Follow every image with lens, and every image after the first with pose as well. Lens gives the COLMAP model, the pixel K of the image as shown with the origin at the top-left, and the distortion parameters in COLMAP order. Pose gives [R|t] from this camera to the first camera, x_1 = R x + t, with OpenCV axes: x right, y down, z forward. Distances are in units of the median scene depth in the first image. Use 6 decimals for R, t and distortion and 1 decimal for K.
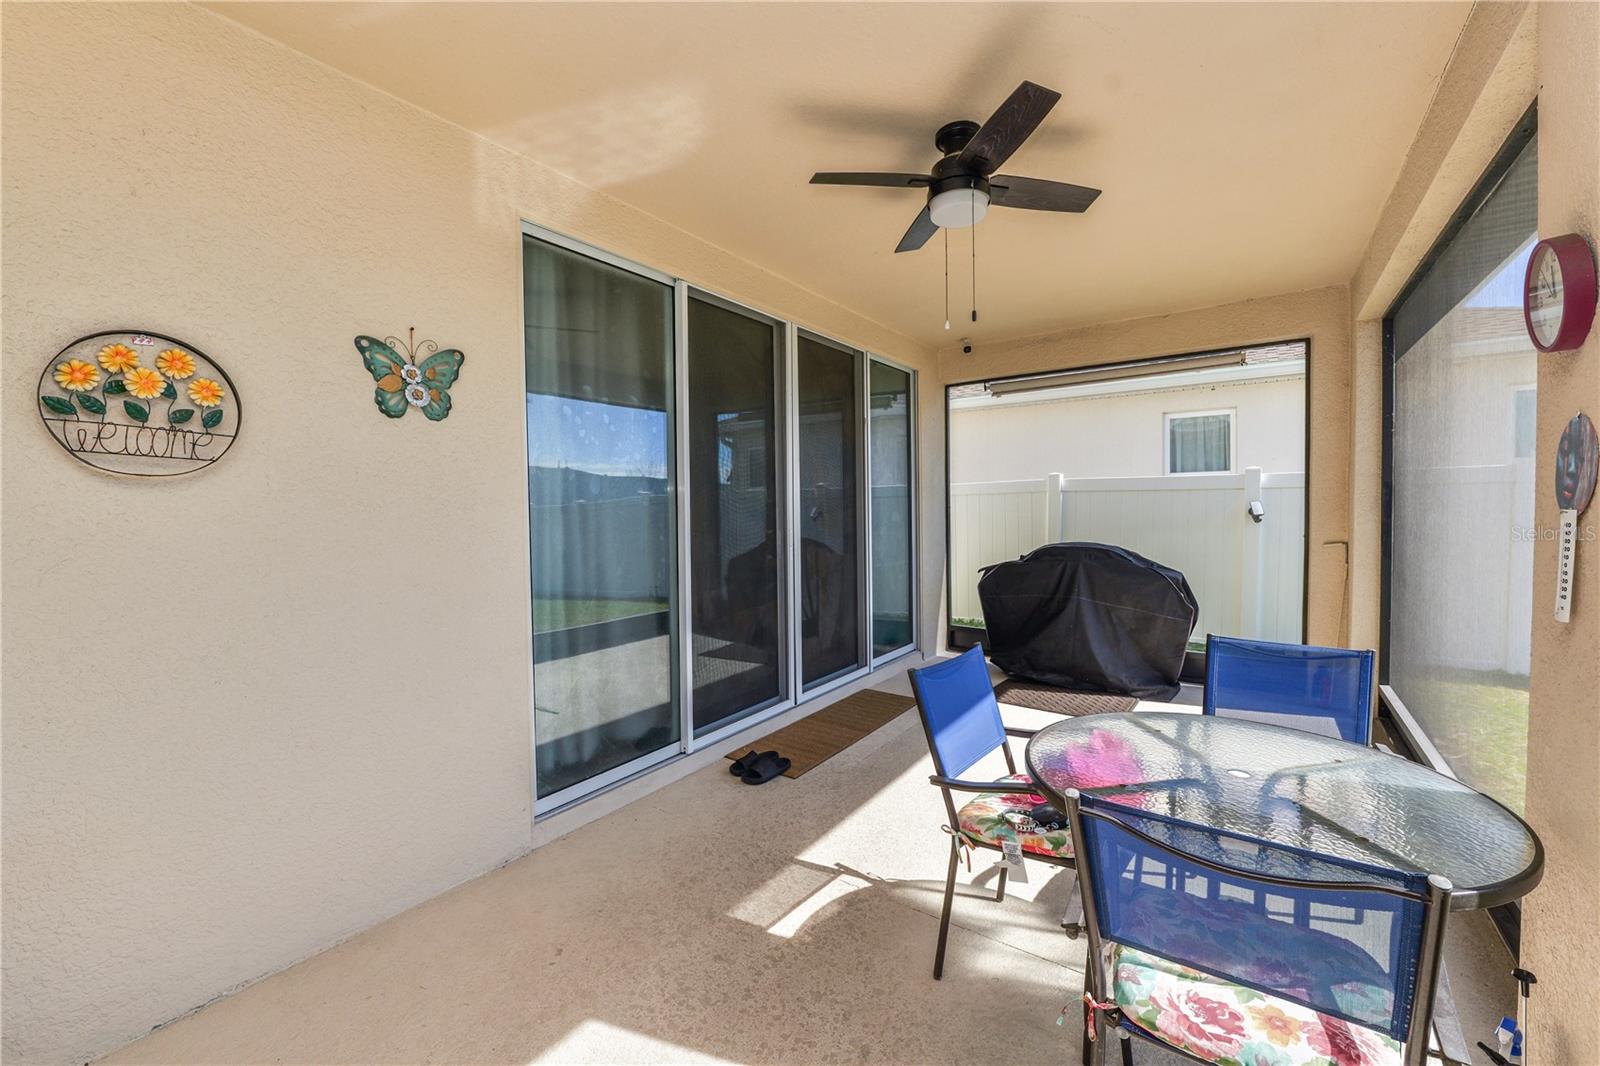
lens RADIAL K [[653.7, 0, 796.0], [0, 653.7, 523.4], [0, 0, 1]] dist [-0.014838, -0.000095]
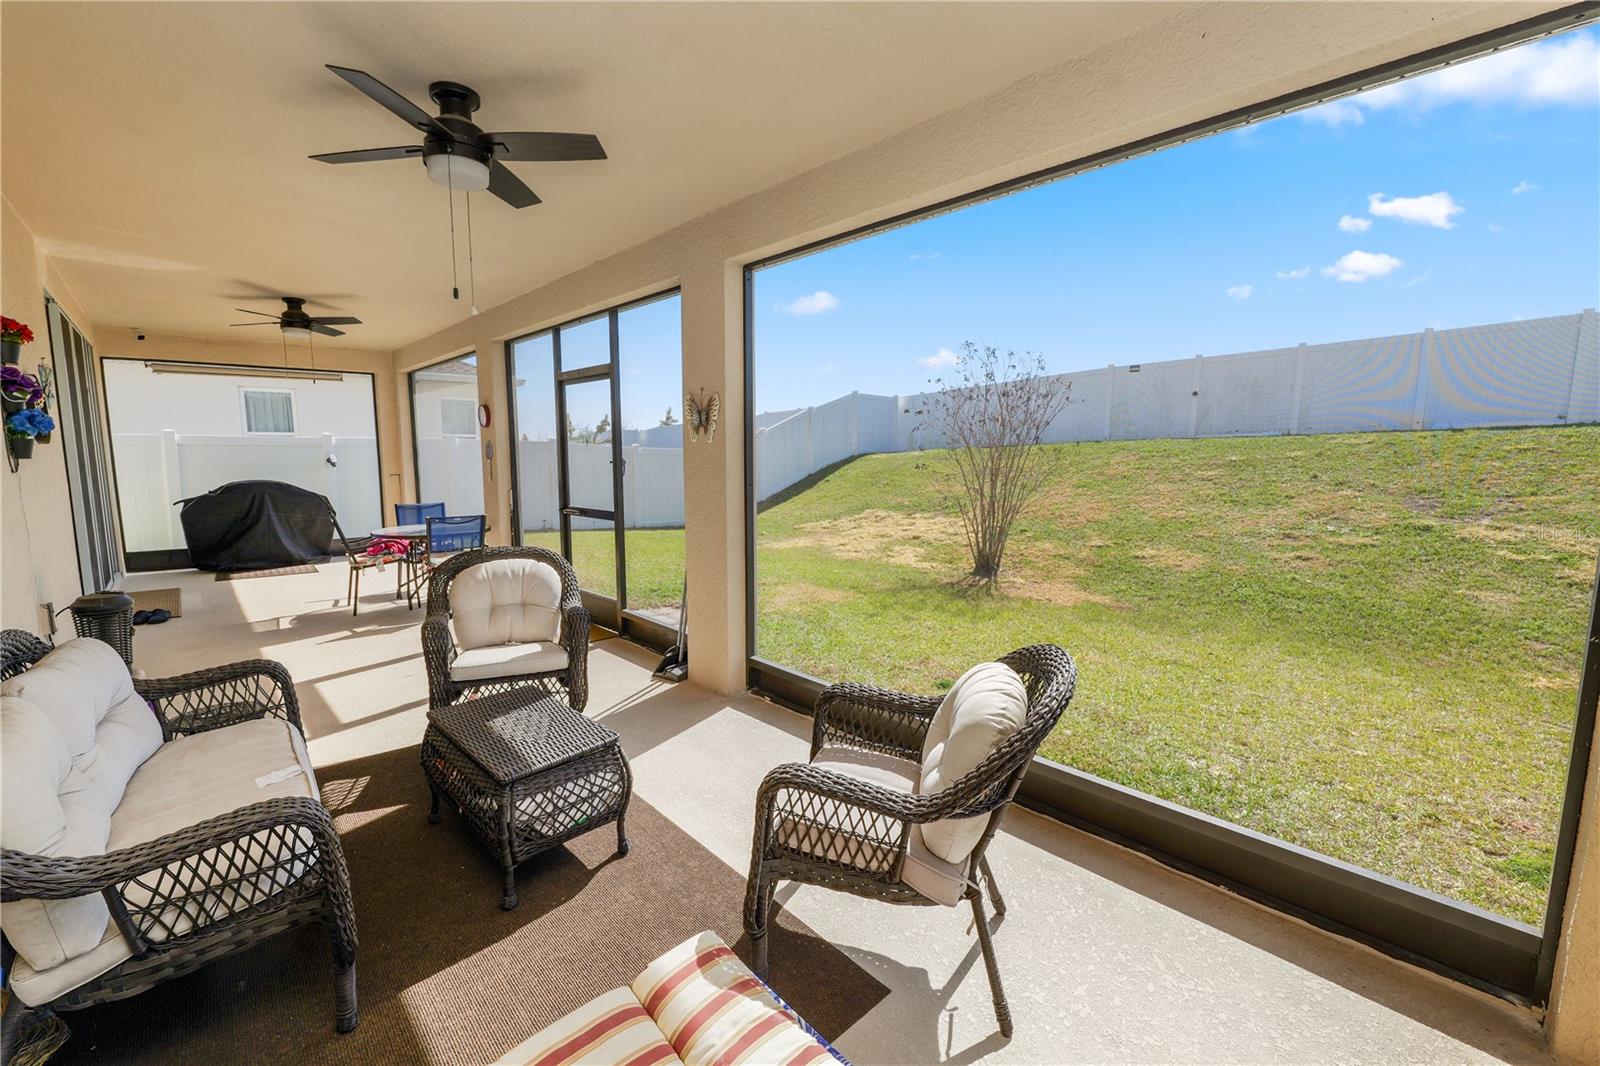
lens RADIAL K [[653.7, 0, 792.4], [0, 653.7, 530.0], [0, 0, 1]] dist [-0.014838, -0.000095]
pose [[0.193642, -0.108497, 0.975054, -0.911667], [0.022852, 0.994095, 0.106077, 0.013343], [-0.980806, 0.001741, 0.194978, -0.625852]]
